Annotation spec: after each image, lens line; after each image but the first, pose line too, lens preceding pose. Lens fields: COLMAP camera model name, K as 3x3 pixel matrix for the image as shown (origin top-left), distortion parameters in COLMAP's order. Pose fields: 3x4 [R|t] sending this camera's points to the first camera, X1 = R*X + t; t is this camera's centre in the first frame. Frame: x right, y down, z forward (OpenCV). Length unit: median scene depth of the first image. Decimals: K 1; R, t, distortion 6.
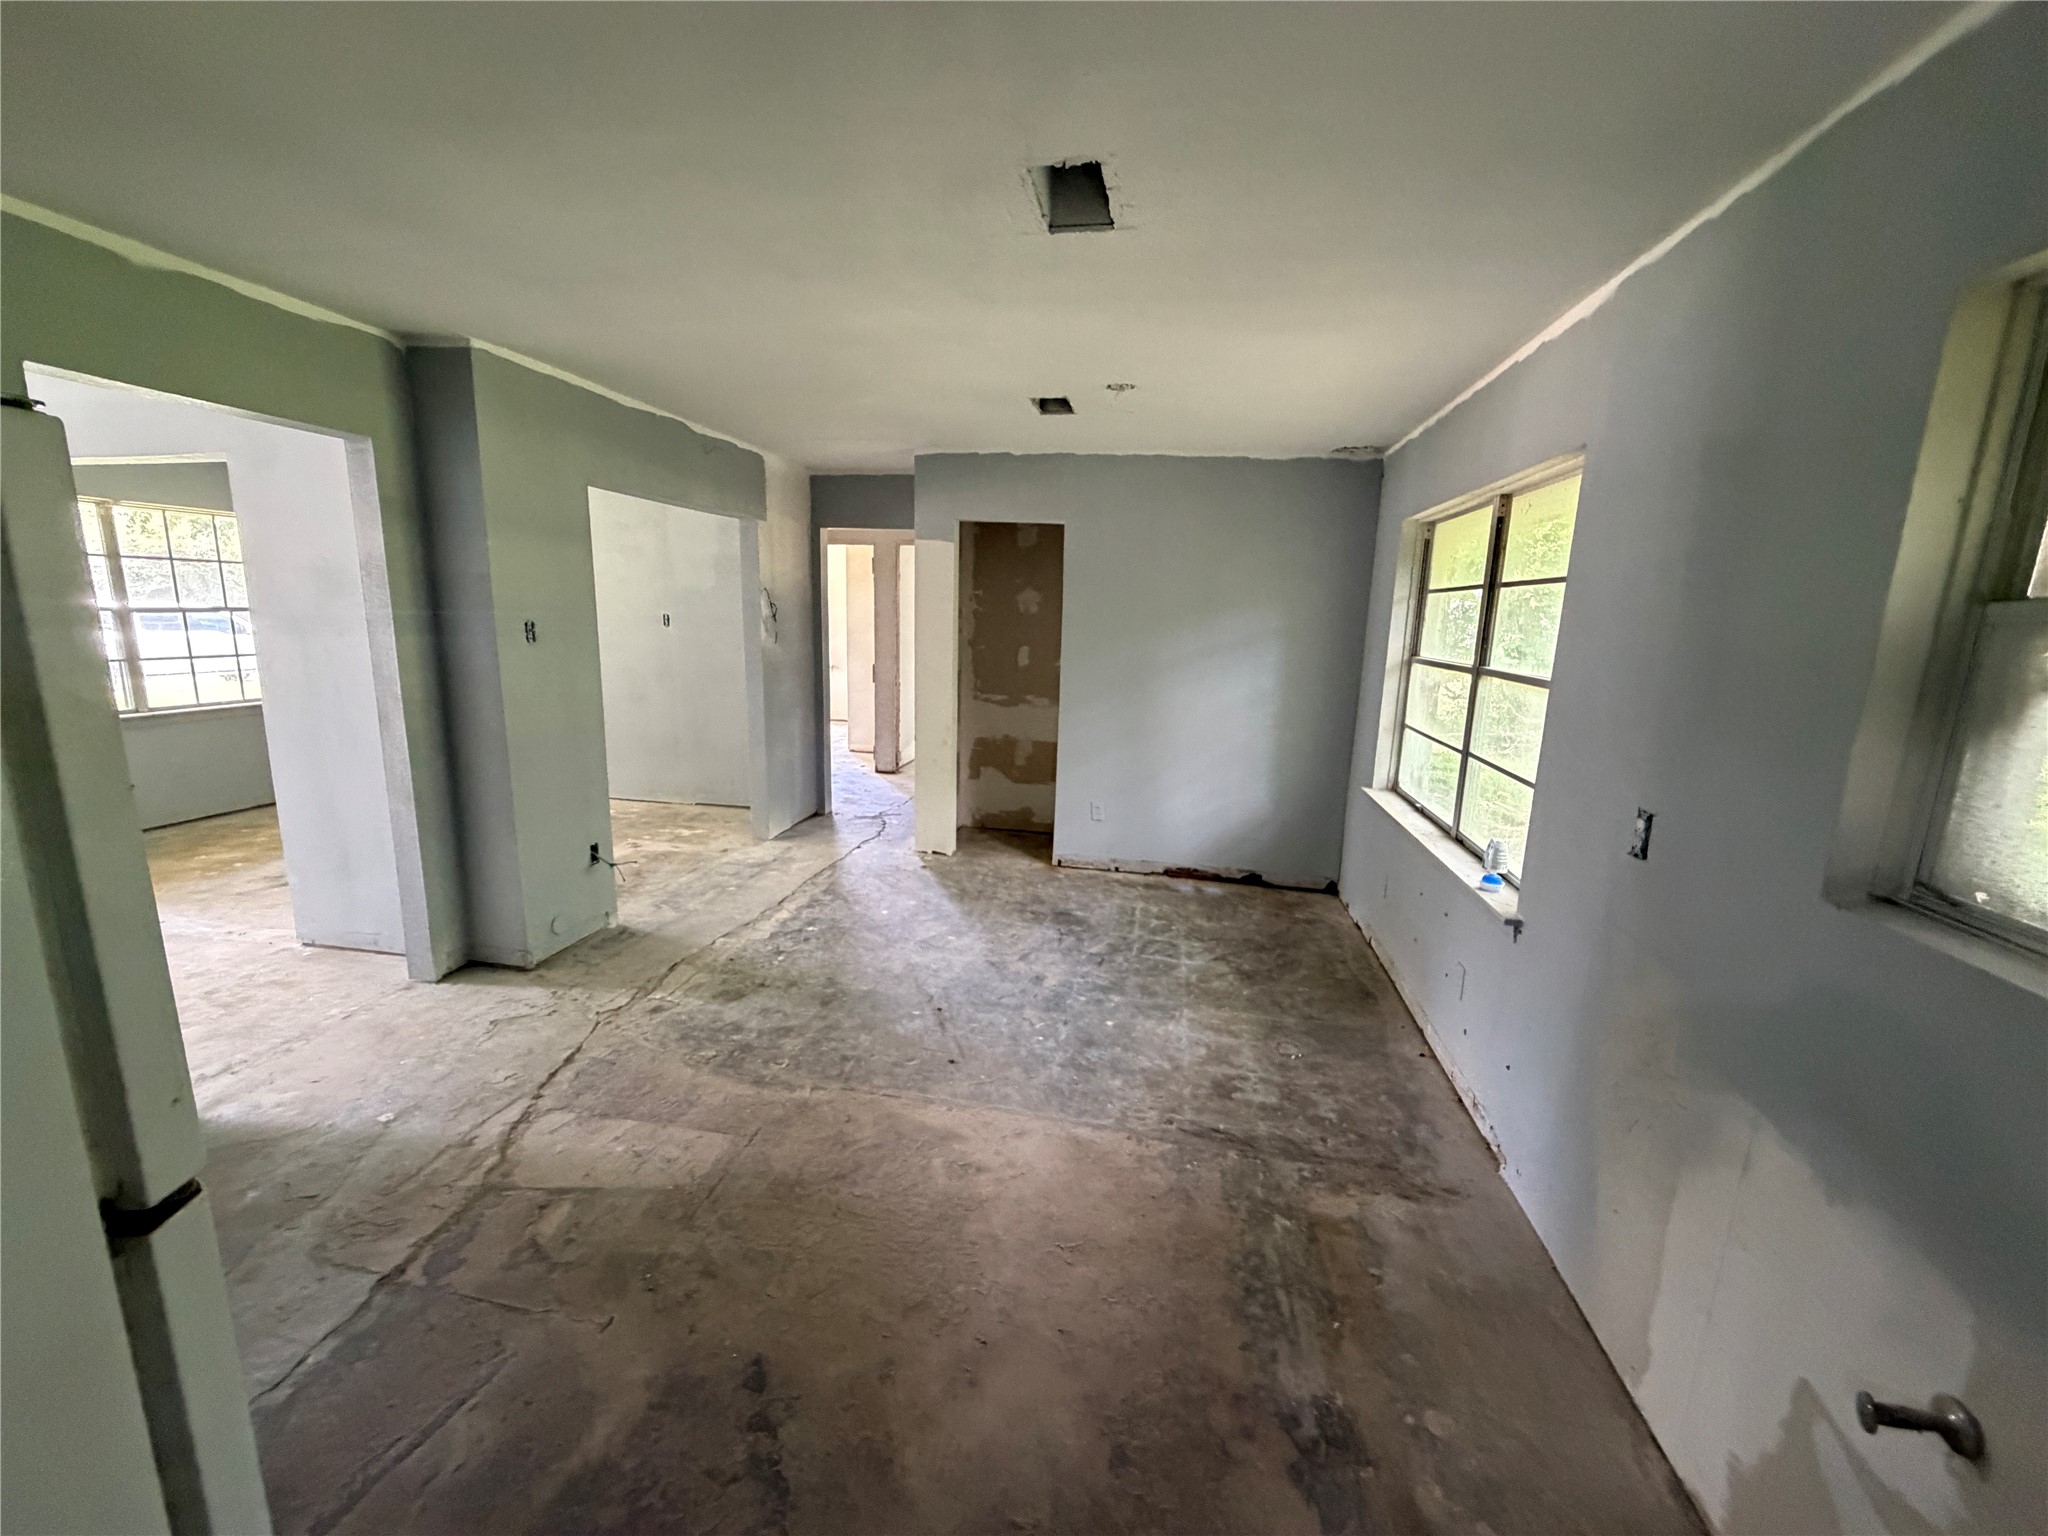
lens RADIAL K [[815.1, 0, 1018.7], [0, 815.1, 772.4], [0, 0, 1]] dist [-0.002698, -0.000432]
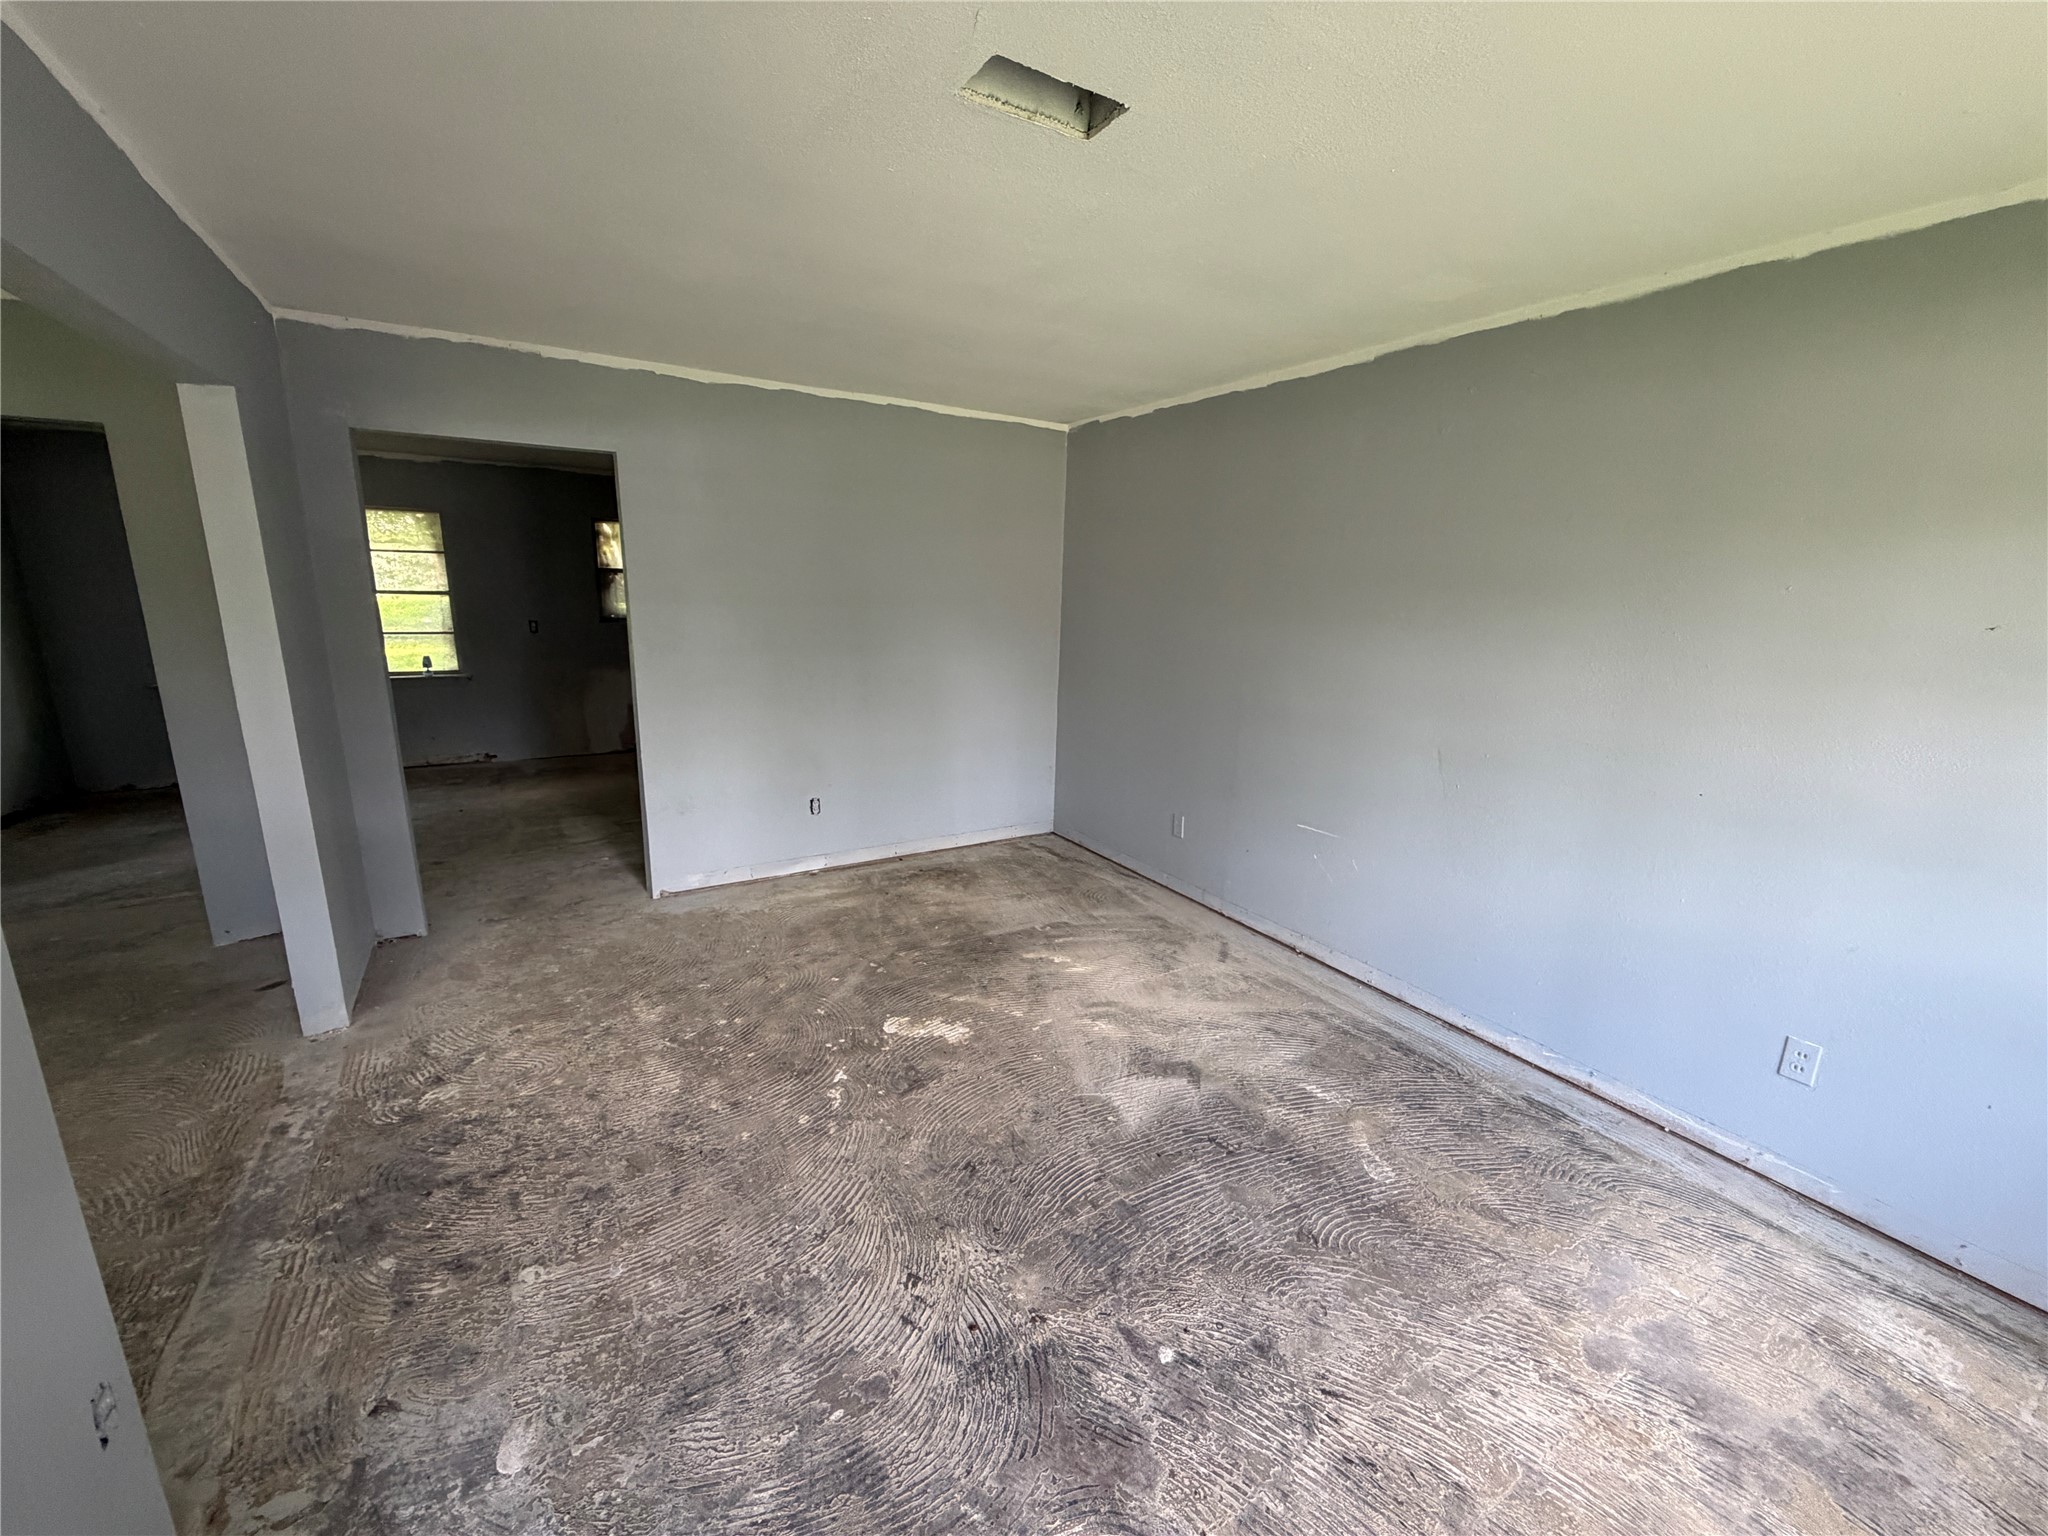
lens RADIAL K [[815.1, 0, 1018.7], [0, 815.1, 772.4], [0, 0, 1]] dist [-0.002698, -0.000432]
pose [[-0.663226, -0.213630, 0.717282, -1.368174], [0.100099, 0.924465, 0.367891, -0.182519], [-0.741694, 0.315795, -0.591746, 0.659781]]
